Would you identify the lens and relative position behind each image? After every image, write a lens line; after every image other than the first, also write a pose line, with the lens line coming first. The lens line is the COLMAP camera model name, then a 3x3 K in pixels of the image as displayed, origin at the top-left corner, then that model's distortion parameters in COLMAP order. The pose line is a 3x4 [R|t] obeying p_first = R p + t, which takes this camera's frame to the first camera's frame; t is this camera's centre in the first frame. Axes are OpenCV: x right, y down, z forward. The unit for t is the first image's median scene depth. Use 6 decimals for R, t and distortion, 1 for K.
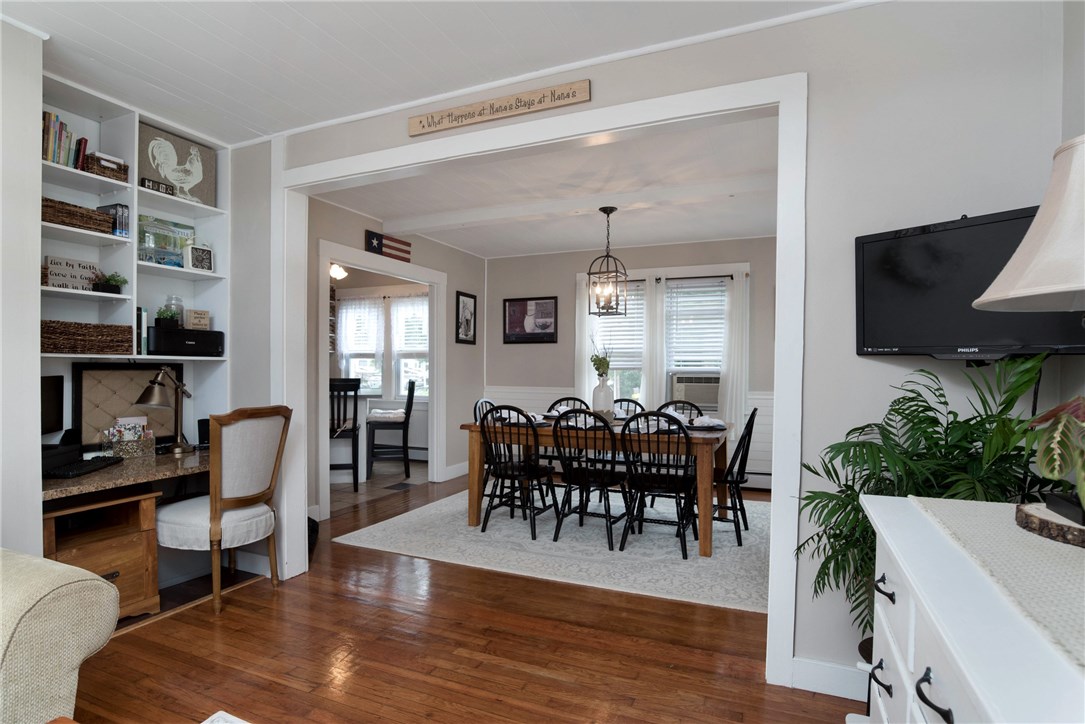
lens RADIAL K [[590.1, 0, 542.5], [0, 590.1, 362.0], [0, 0, 1]] dist [-0.002016, 0.000112]
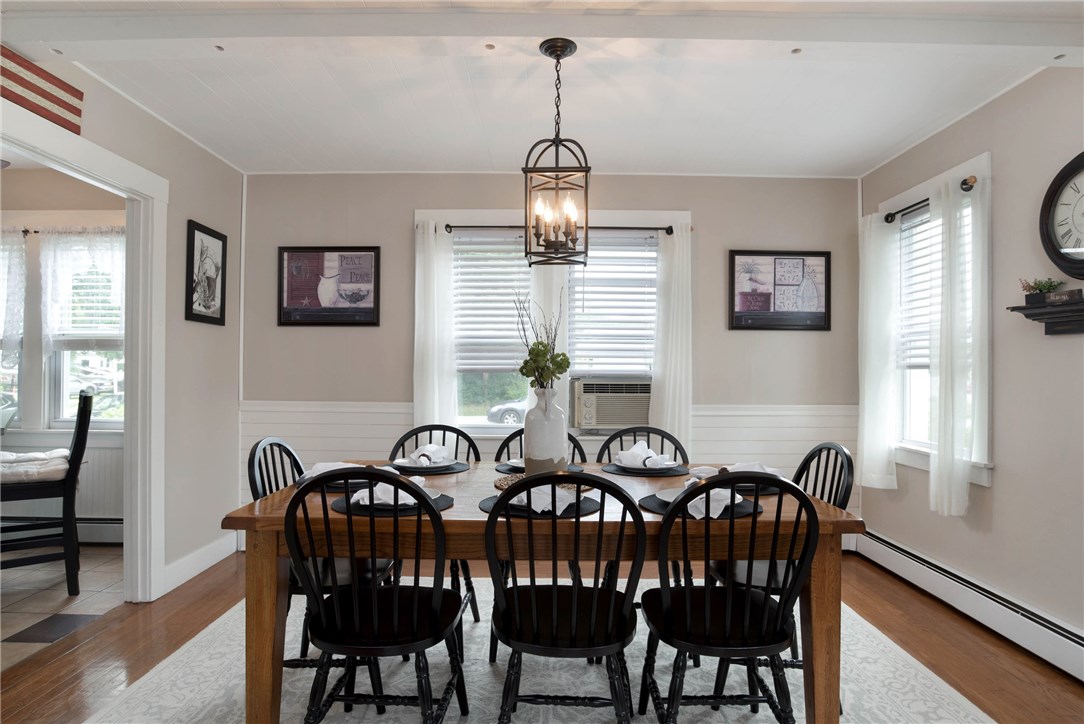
lens RADIAL K [[643.3, 0, 542.0], [0, 643.3, 362.0], [0, 0, 1]] dist [-0.018548, 0.003104]
pose [[0.924632, 0.007336, 0.380791, -0.068046], [-0.008411, 0.999964, 0.001159, 0.001496], [-0.380769, -0.004274, 0.924660, 0.343829]]
